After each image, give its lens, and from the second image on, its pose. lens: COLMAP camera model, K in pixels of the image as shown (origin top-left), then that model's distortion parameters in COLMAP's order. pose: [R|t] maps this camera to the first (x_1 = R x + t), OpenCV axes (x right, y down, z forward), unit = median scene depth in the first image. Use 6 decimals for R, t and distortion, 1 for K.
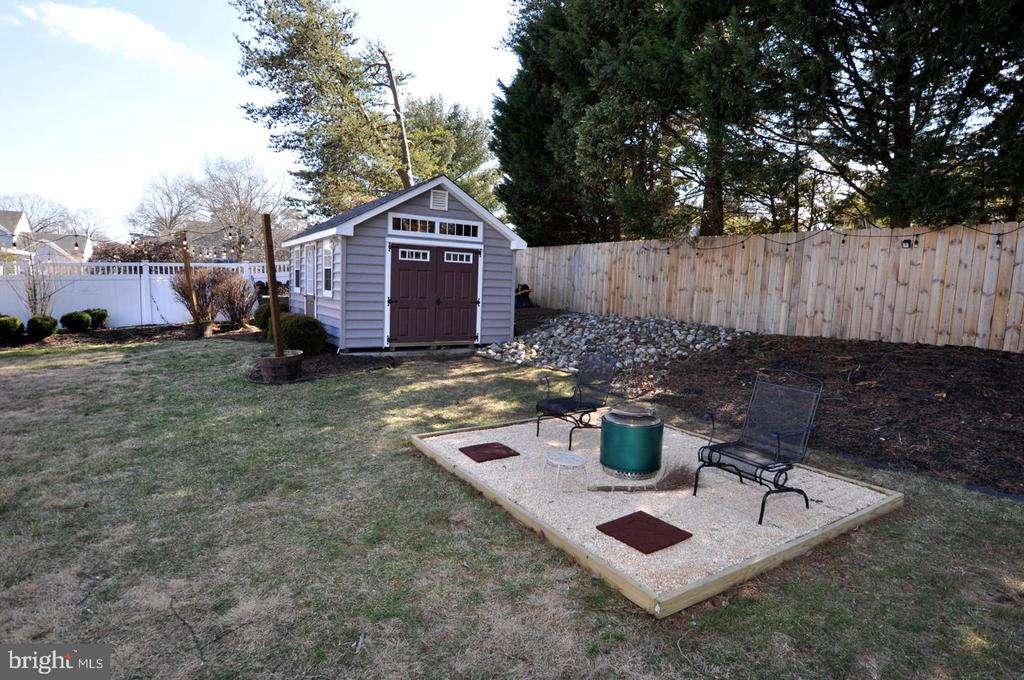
lens RADIAL K [[534.4, 0, 512.0], [0, 534.4, 337.3], [0, 0, 1]] dist [-0.004908, 0.000203]
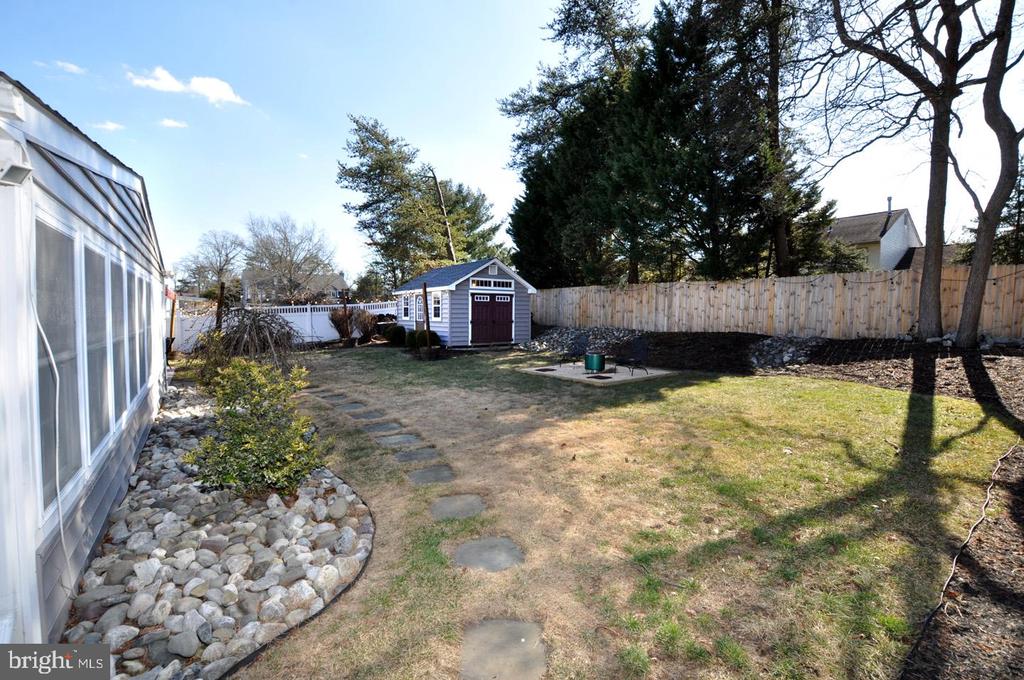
lens RADIAL K [[460.9, 0, 514.0], [0, 460.9, 337.7], [0, 0, 1]] dist [-0.000059, 0.000007]
pose [[0.998164, -0.033460, 0.050494, -0.151419], [0.035596, 0.998482, -0.042023, 0.064163], [-0.049012, 0.043743, 0.997840, -0.669157]]
